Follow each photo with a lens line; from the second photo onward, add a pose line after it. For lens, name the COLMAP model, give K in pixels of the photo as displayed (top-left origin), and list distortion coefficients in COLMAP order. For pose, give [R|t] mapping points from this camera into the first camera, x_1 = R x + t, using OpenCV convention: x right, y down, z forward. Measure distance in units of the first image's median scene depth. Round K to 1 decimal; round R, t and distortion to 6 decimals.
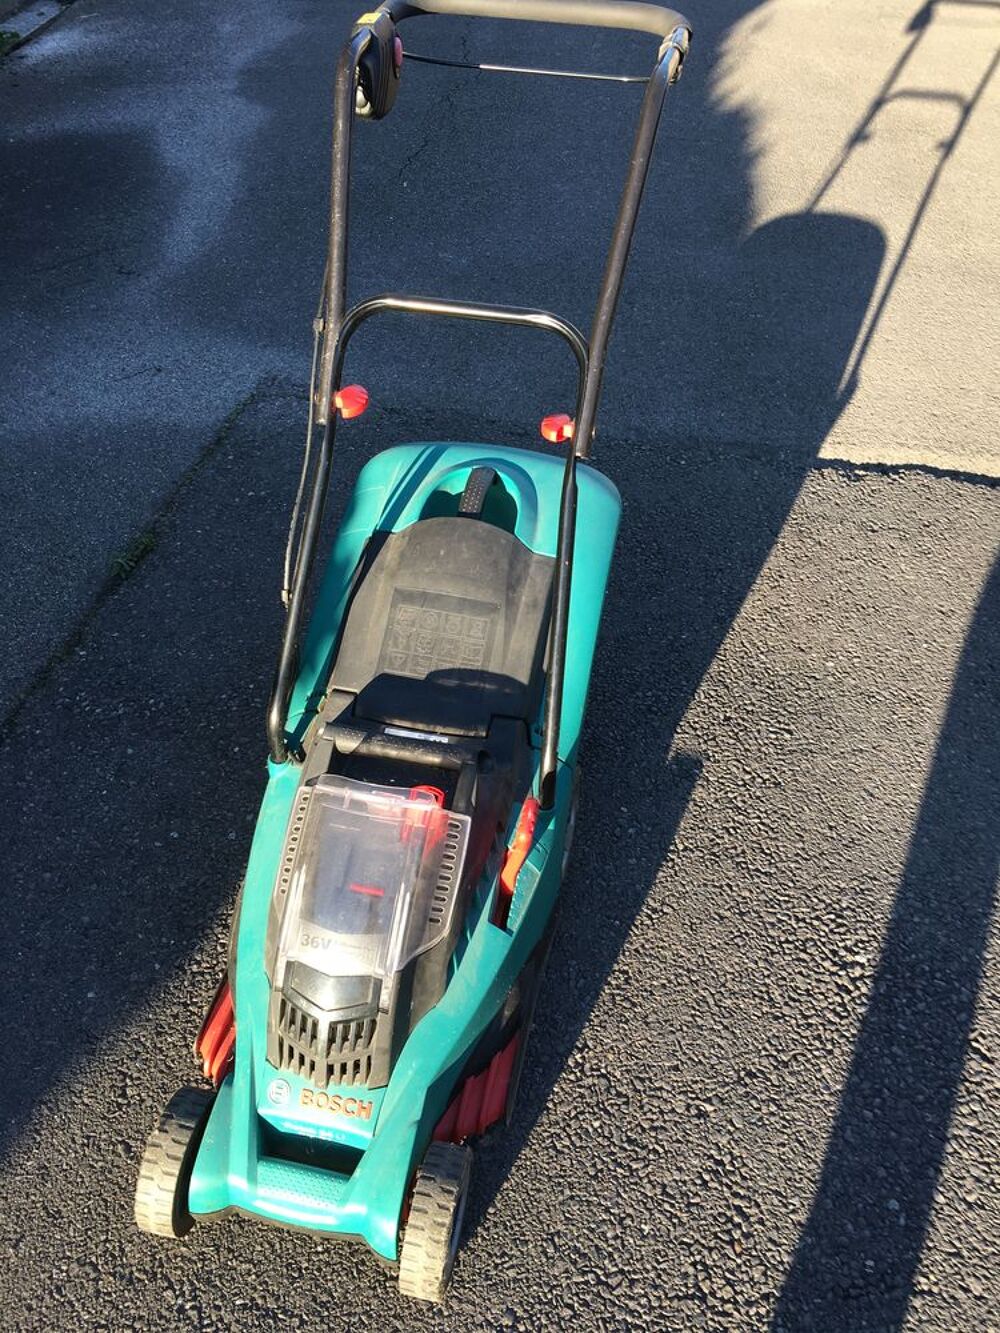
lens RADIAL K [[1006.2, 0, 465.0], [0, 1006.2, 655.2], [0, 0, 1]] dist [0.072845, -0.084588]
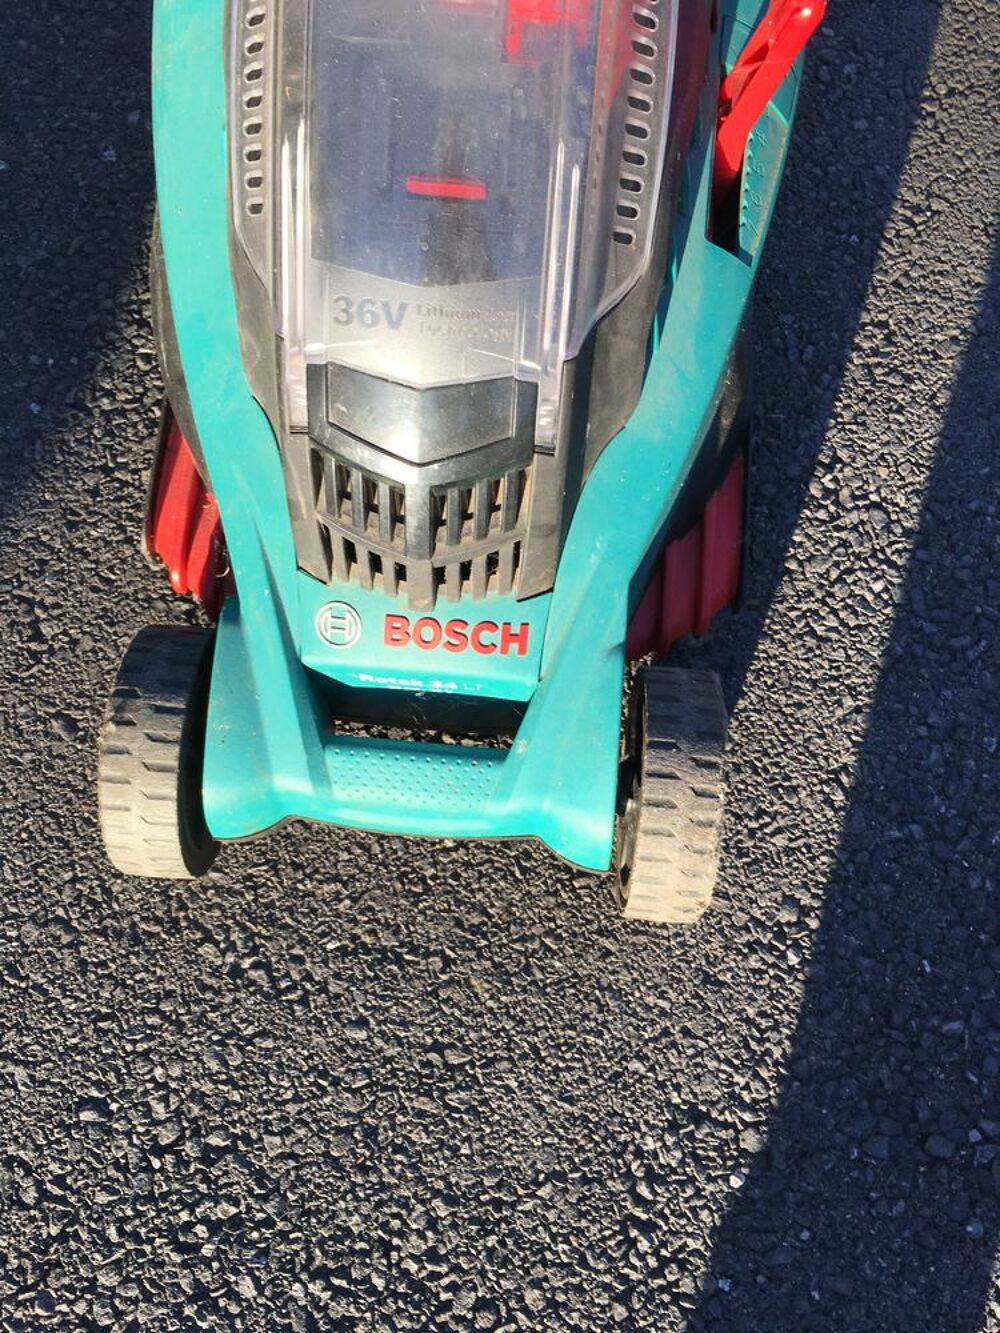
lens RADIAL K [[1006.2, 0, 465.0], [0, 1006.2, 655.2], [0, 0, 1]] dist [0.072845, -0.084588]
pose [[0.991868, -0.121489, 0.037914, -0.140570], [0.081771, 0.836627, 0.541635, 0.177299], [-0.097523, -0.534131, 0.839758, 0.566351]]
